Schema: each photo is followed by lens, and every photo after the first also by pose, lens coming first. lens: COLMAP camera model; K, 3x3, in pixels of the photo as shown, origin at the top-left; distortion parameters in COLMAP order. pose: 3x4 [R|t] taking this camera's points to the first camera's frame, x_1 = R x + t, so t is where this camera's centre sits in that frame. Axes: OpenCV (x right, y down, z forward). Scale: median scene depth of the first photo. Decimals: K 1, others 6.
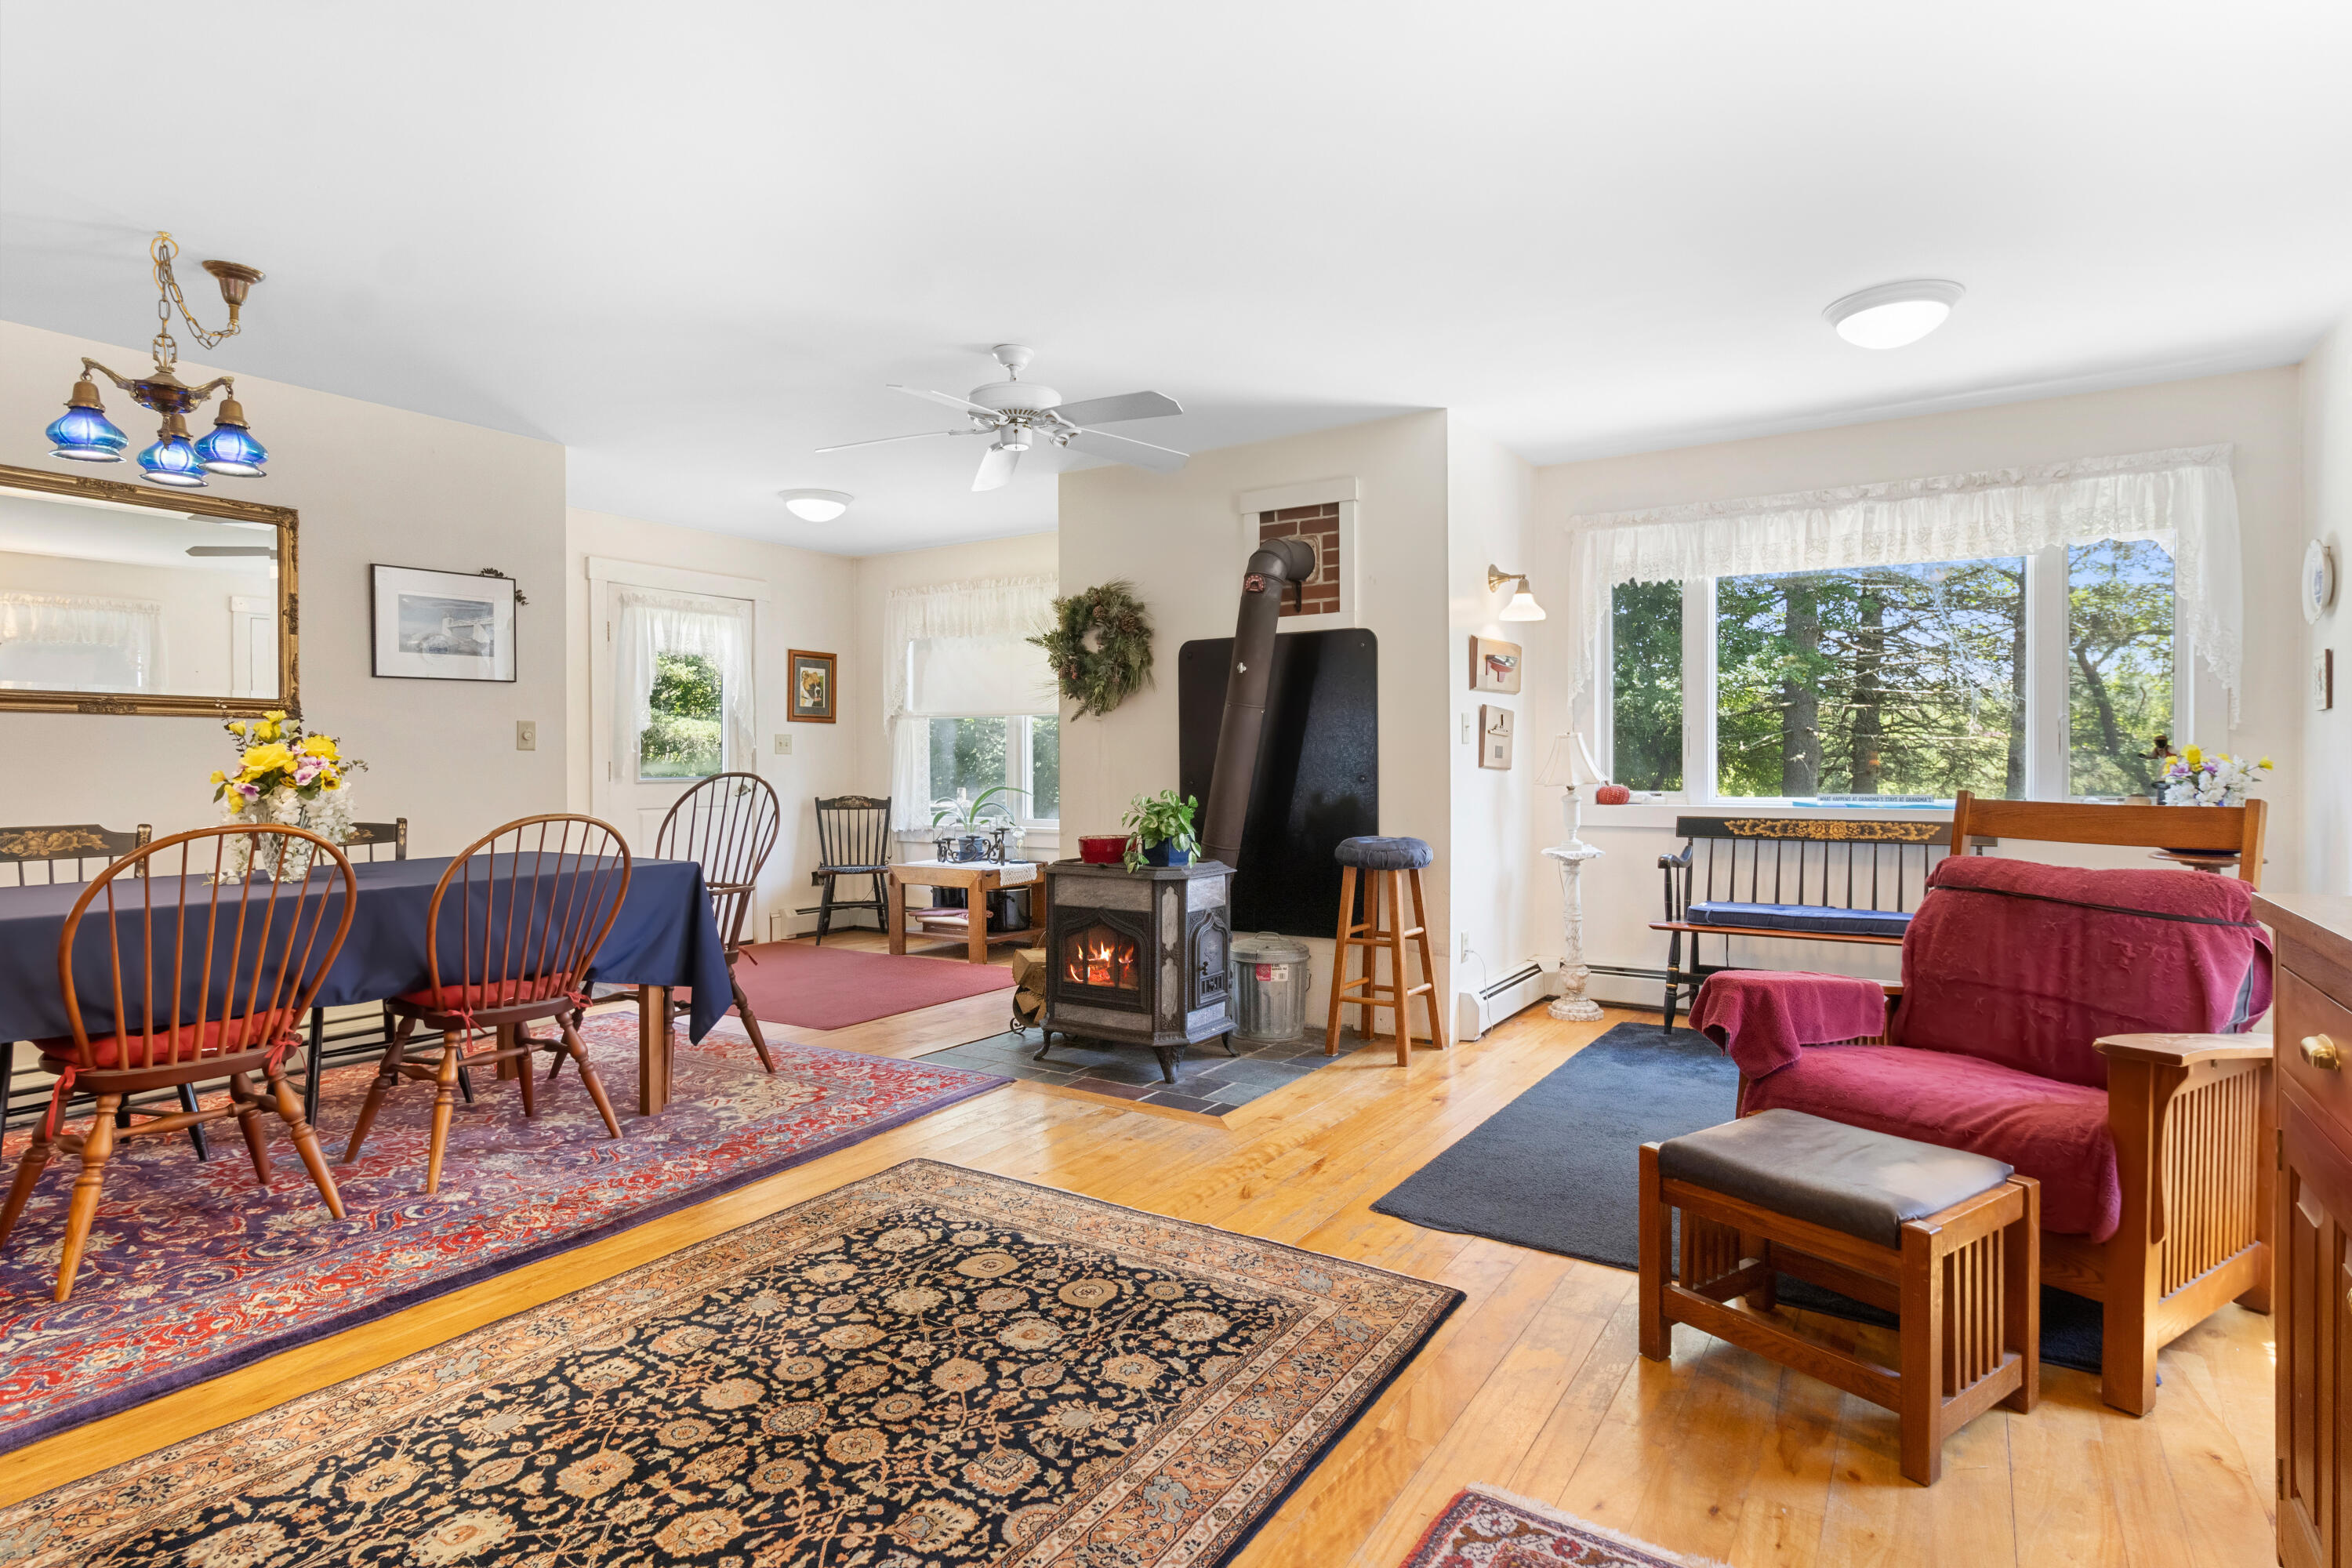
lens RADIAL K [[1203.8, 0, 1183.1], [0, 1203.8, 774.4], [0, 0, 1]] dist [0.000717, 0.000121]
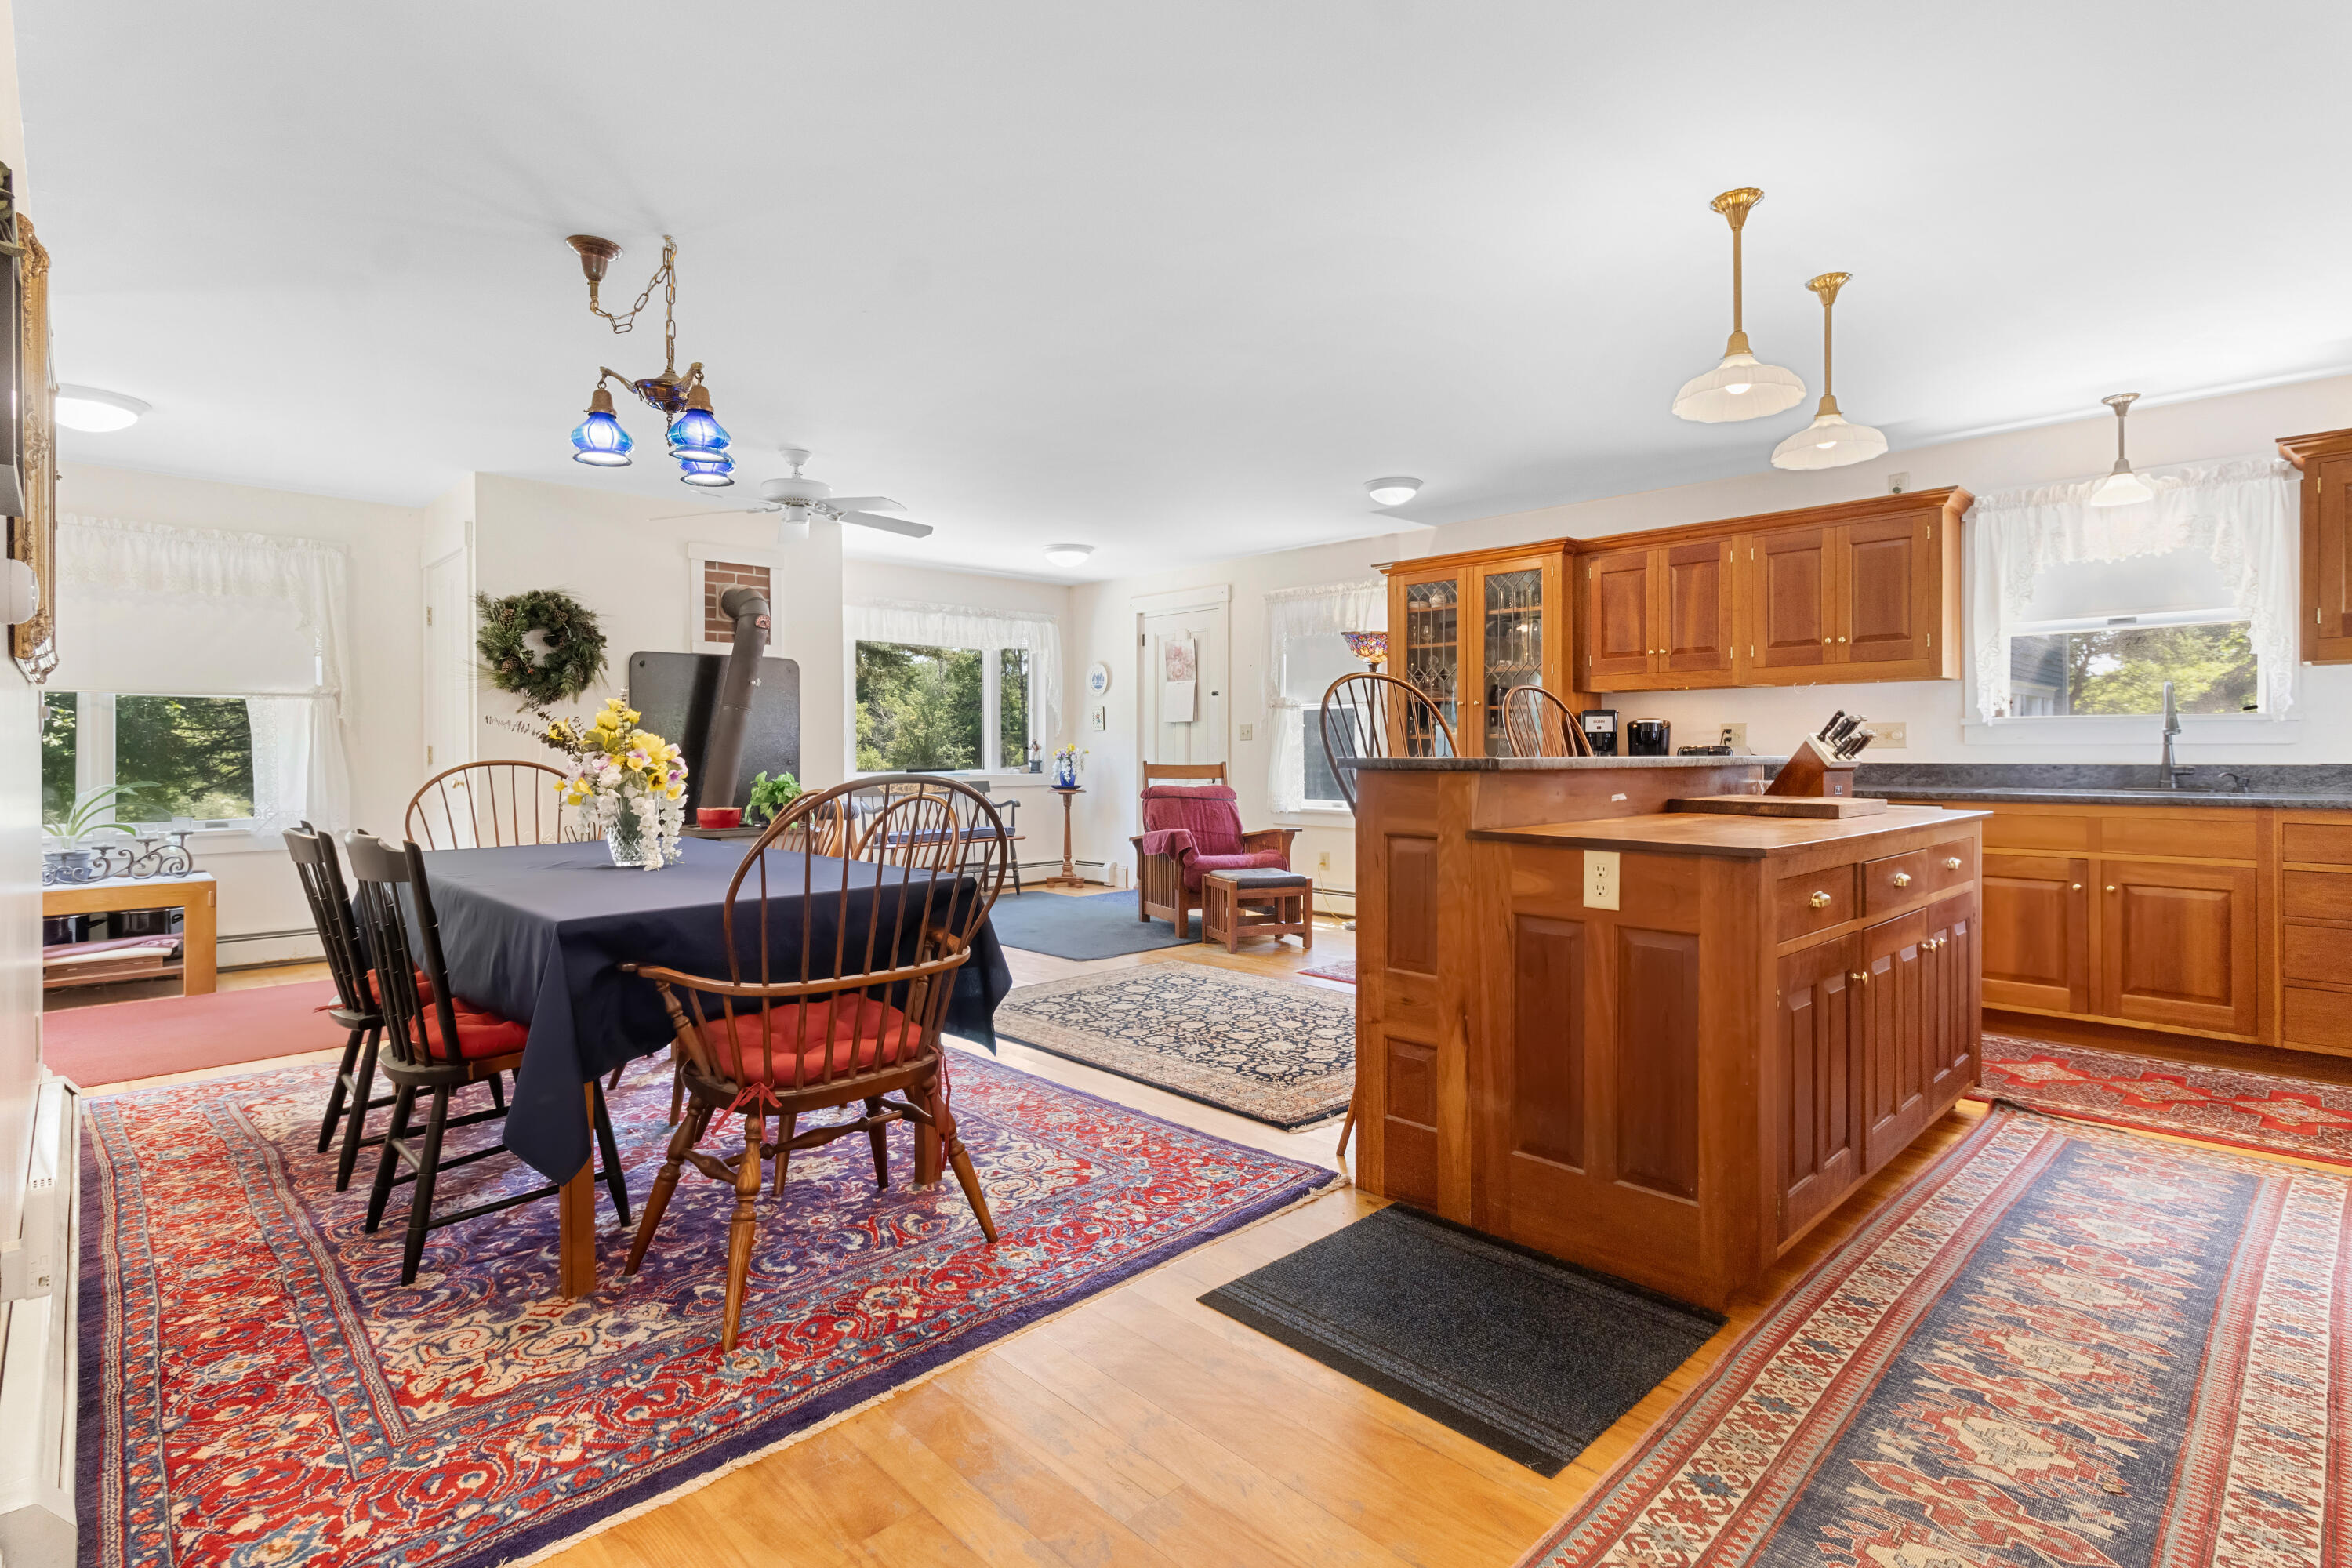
lens RADIAL K [[1129.6, 0, 1184.3], [0, 1129.6, 752.1], [0, 0, 1]] dist [0.004795, 0.001154]
pose [[0.229260, -0.000776, 0.973365, -2.119158], [0.011016, 0.999938, -0.001798, -0.001667], [-0.973303, 0.011134, 0.229254, 0.441103]]
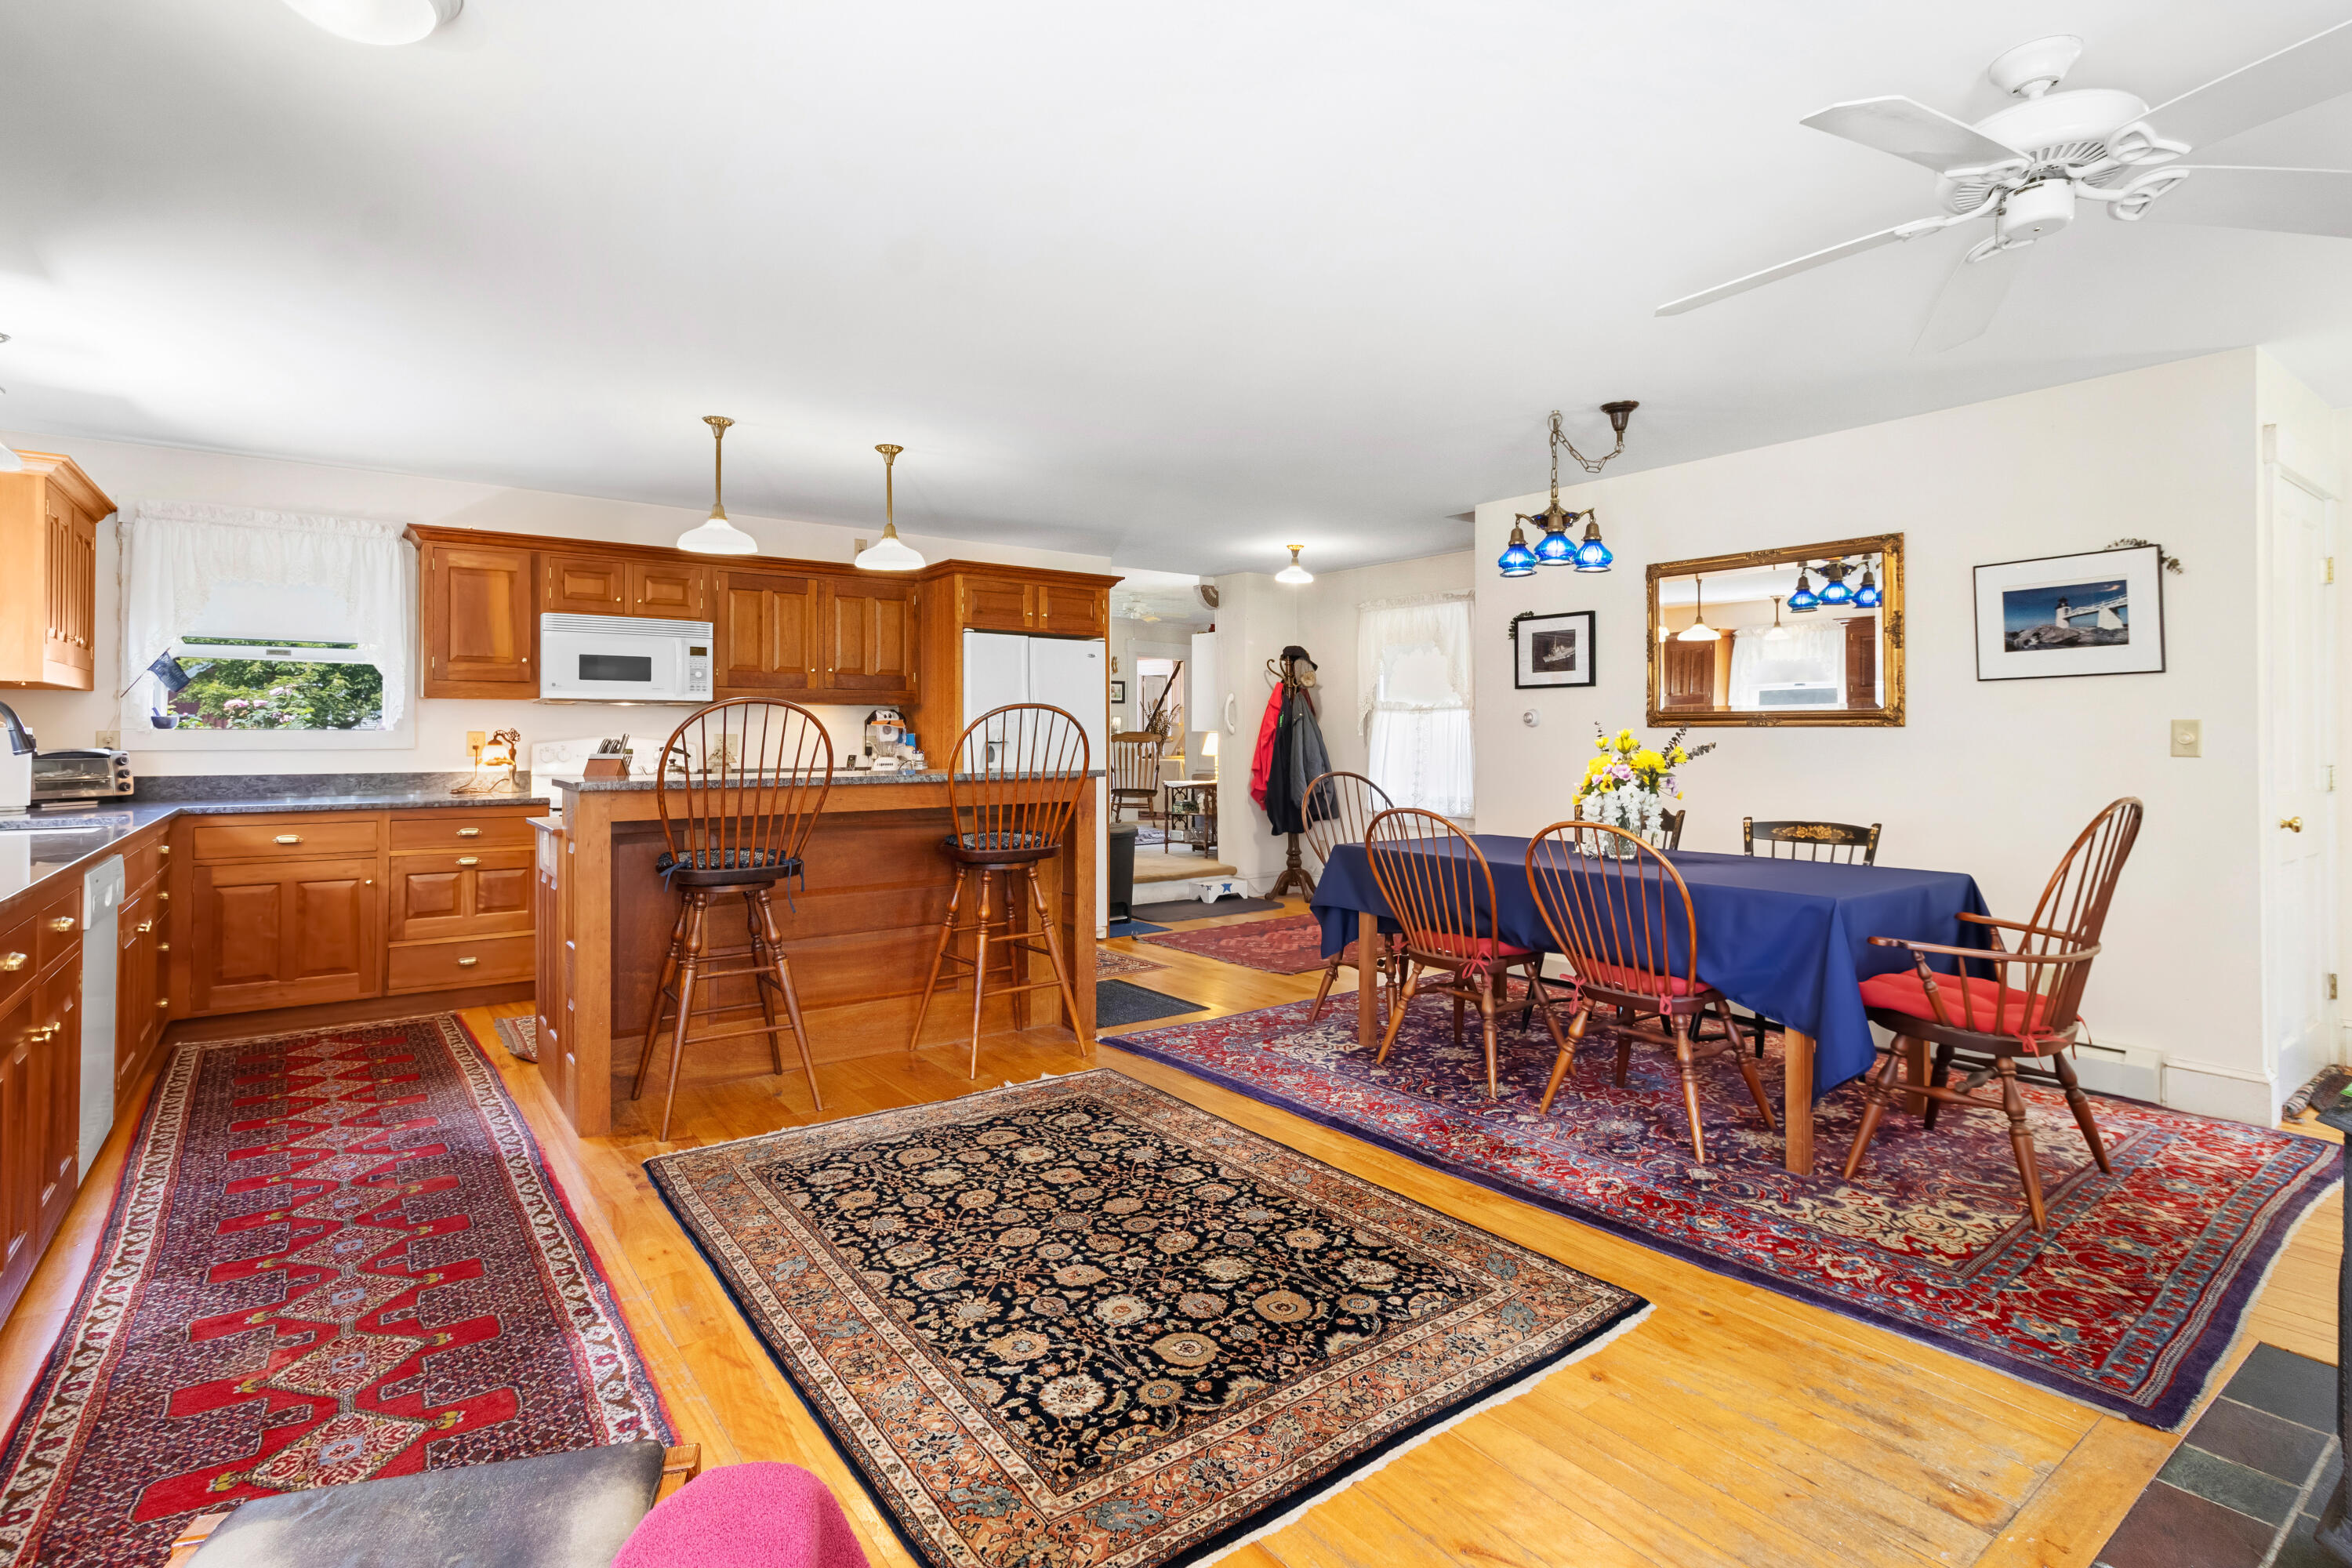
lens RADIAL K [[1129.6, 0, 1184.3], [0, 1129.6, 752.1], [0, 0, 1]] dist [0.004795, 0.001154]
pose [[-0.347405, 0.014896, -0.937597, 0.774452], [-0.010670, 0.999746, 0.019837, -0.065026], [0.937654, 0.016896, -0.347158, 1.325637]]
